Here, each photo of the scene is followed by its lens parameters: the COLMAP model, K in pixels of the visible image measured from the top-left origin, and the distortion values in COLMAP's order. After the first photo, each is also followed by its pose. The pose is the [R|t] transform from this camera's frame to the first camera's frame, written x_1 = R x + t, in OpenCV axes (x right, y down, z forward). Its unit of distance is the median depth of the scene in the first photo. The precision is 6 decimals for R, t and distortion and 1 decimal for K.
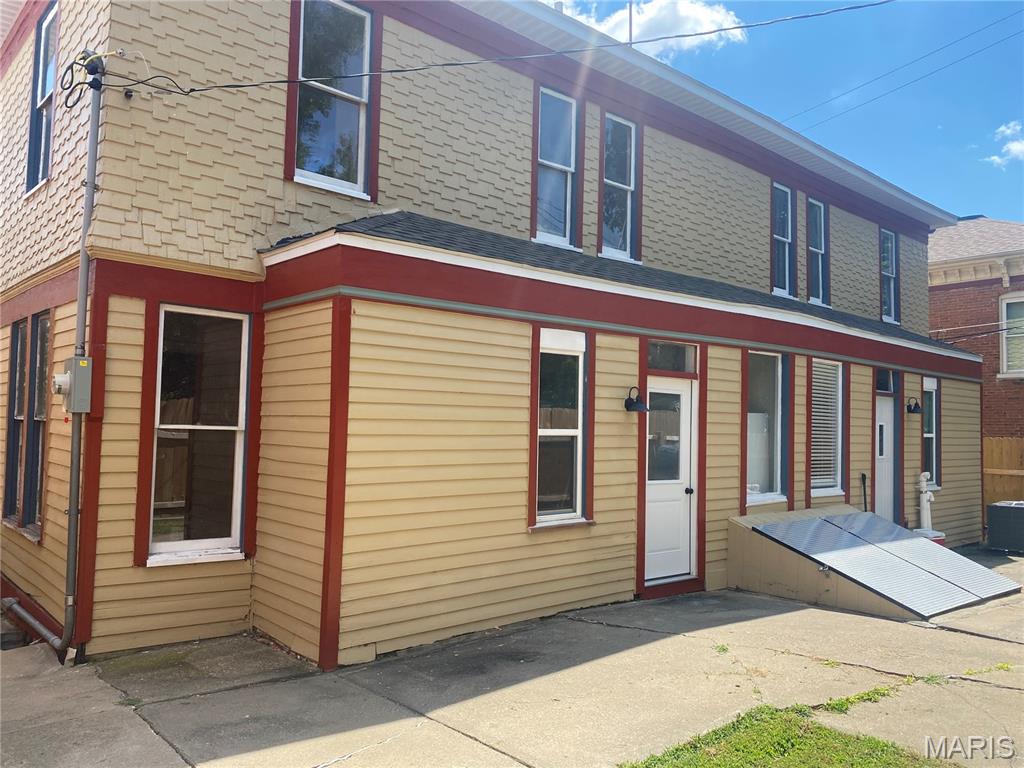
lens RADIAL K [[779.3, 0, 514.6], [0, 779.3, 389.8], [0, 0, 1]] dist [0.049027, -0.060739]
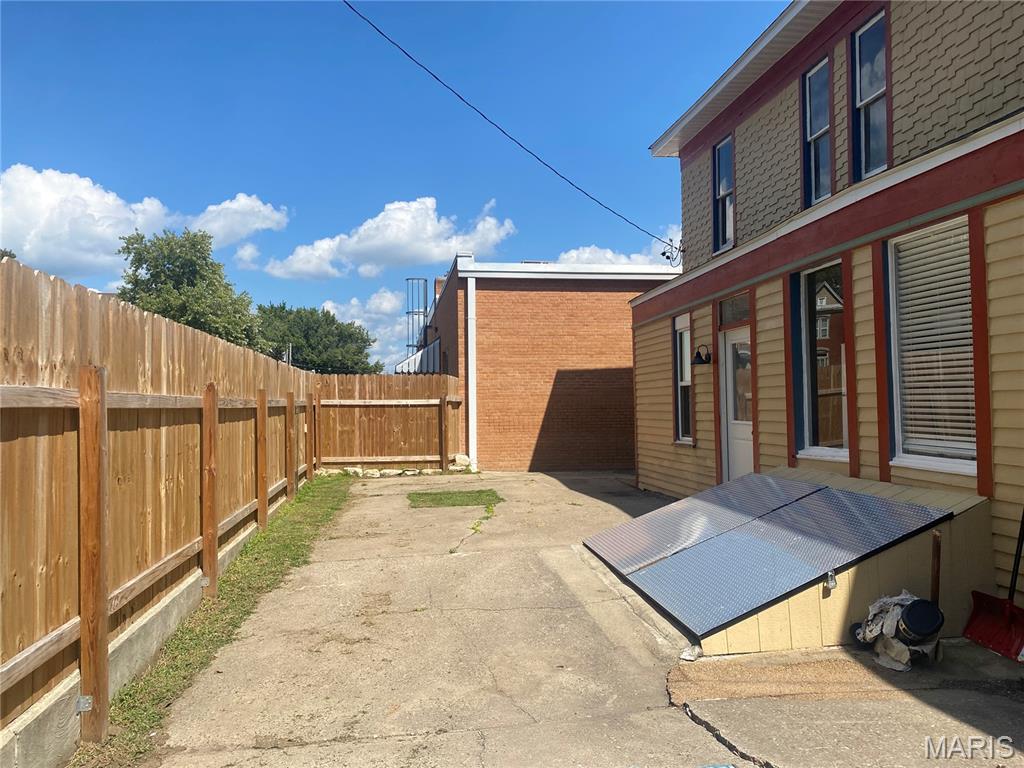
lens RADIAL K [[779.3, 0, 514.6], [0, 779.3, 389.8], [0, 0, 1]] dist [0.049027, -0.060739]
pose [[-0.539011, -0.020600, -0.842047, 1.103546], [0.052146, 0.996967, -0.057770, 0.100841], [0.840683, -0.075048, -0.536302, 1.125495]]
